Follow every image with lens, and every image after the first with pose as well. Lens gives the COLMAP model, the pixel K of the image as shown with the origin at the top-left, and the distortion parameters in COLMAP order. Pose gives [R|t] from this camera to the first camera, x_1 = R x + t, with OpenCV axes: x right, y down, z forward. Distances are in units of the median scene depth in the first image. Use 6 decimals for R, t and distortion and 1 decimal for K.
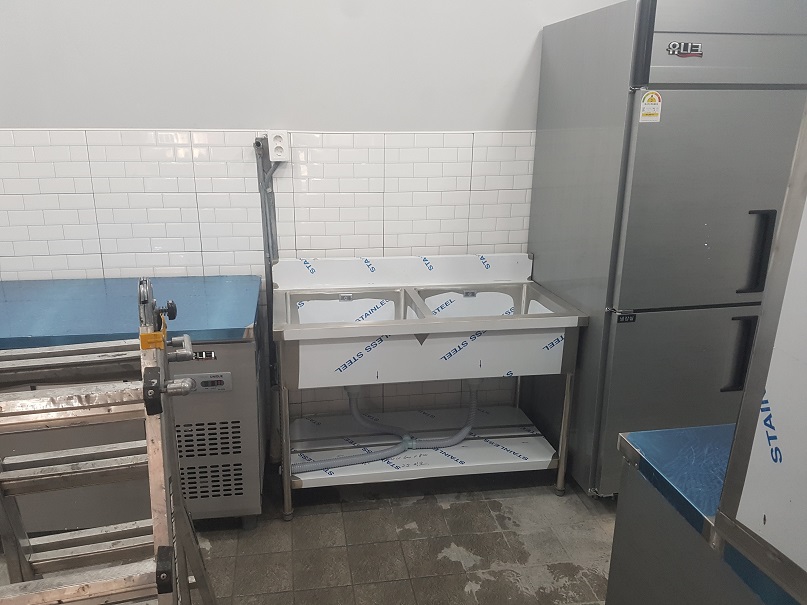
lens RADIAL K [[616.7, 0, 399.3], [0, 616.7, 306.7], [0, 0, 1]] dist [0.180479, -0.301195]
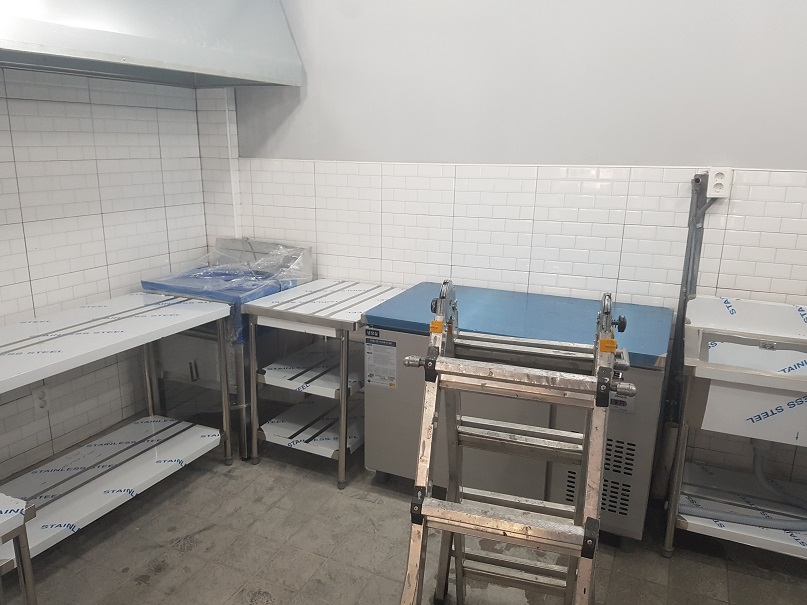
lens RADIAL K [[616.7, 0, 399.3], [0, 616.7, 306.7], [0, 0, 1]] dist [0.180479, -0.301195]
pose [[0.822979, 0.142032, -0.550030, -0.030874], [-0.167814, 0.985813, 0.003472, 0.018247], [0.542720, 0.089445, 0.835138, -0.094365]]
